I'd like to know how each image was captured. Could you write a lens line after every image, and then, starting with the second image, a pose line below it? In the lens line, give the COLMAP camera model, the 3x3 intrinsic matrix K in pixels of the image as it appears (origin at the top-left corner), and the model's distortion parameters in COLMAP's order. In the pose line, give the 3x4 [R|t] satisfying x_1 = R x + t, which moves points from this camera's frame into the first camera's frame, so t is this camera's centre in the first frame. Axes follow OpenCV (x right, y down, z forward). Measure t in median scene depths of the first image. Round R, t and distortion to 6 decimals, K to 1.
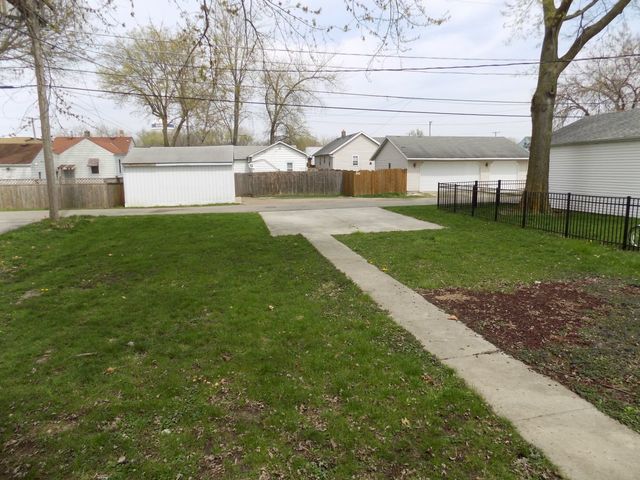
lens RADIAL K [[426.1, 0, 317.6], [0, 426.1, 238.0], [0, 0, 1]] dist [-0.020509, 0.010028]
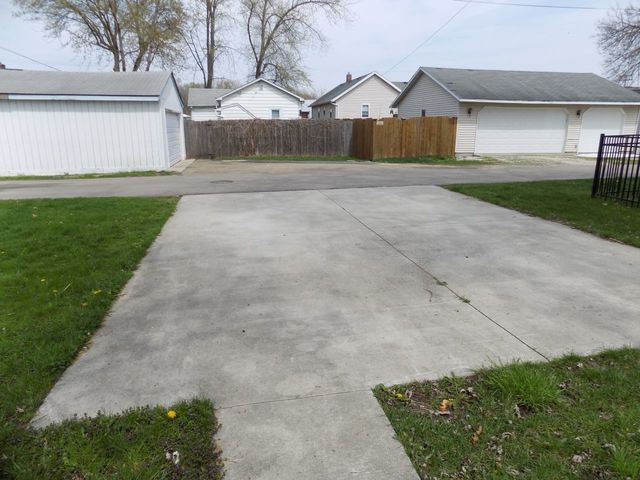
lens RADIAL K [[426.1, 0, 323.9], [0, 426.1, 238.8], [0, 0, 1]] dist [-0.020509, 0.010028]
pose [[0.999743, 0.008286, 0.021085, 0.001219], [-0.010227, 0.995549, 0.093689, -0.036628], [-0.020215, -0.093881, 0.995378, 0.330172]]
